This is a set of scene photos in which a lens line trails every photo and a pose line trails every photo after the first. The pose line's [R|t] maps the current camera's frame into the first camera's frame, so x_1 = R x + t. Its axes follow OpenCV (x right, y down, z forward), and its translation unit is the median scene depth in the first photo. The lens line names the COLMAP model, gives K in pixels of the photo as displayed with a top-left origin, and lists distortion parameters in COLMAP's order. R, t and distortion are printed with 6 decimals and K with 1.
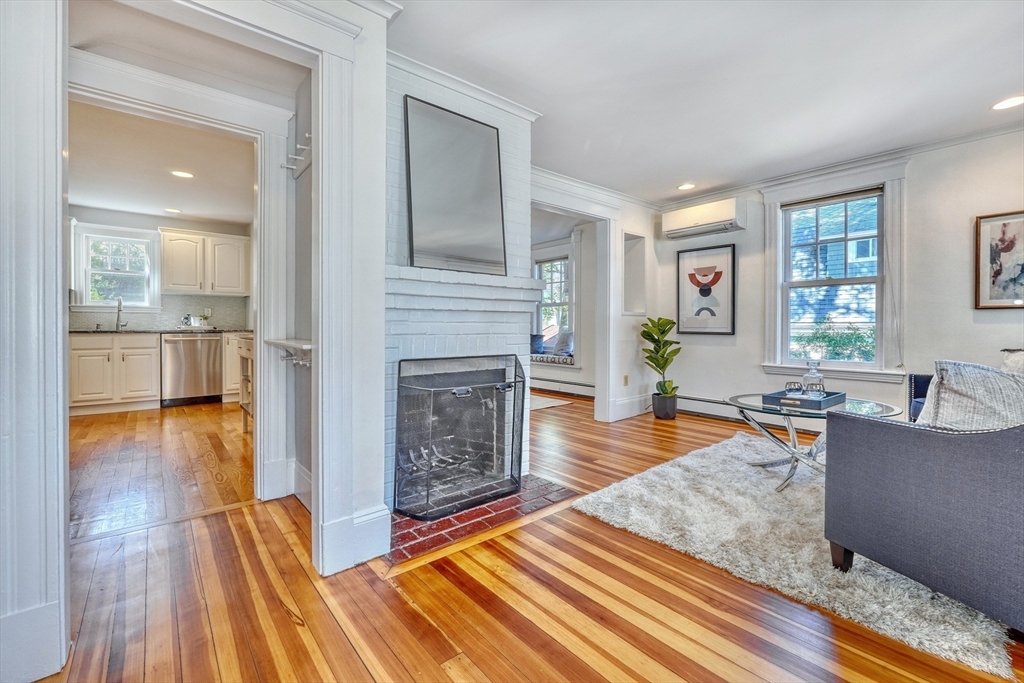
lens RADIAL K [[431.2, 0, 520.2], [0, 431.2, 327.1], [0, 0, 1]] dist [-0.016099, 0.004319]
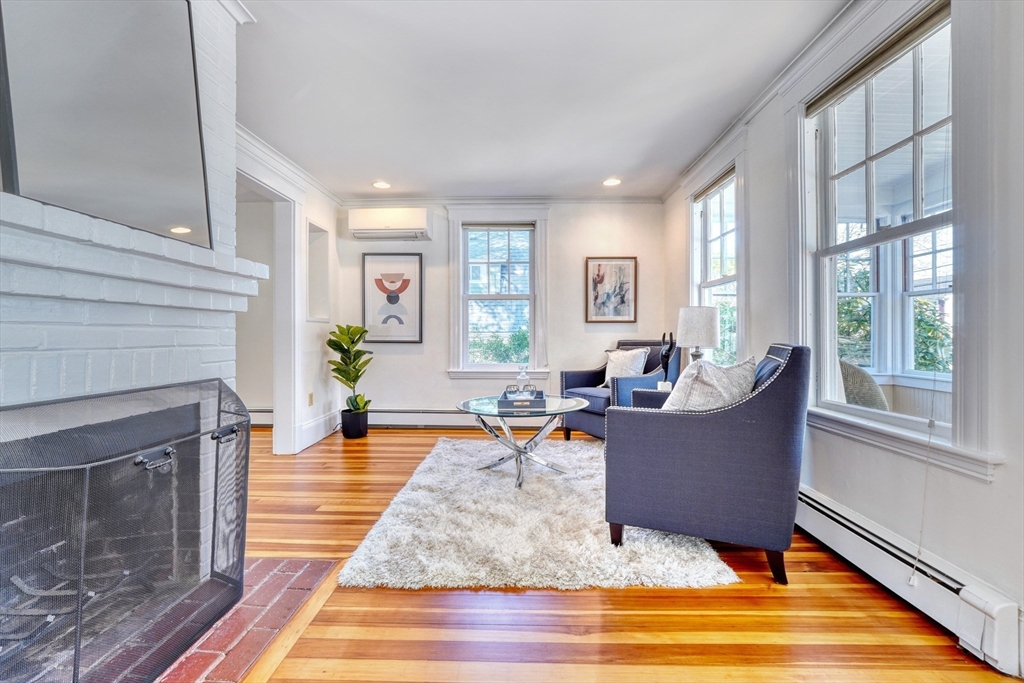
lens RADIAL K [[431.2, 0, 518.3], [0, 431.2, 336.6], [0, 0, 1]] dist [-0.016099, 0.004319]
pose [[0.675057, -0.002482, 0.737762, -0.120171], [0.001911, 0.999997, 0.001615, 0.002052], [-0.737763, 0.000320, 0.675059, 0.176387]]
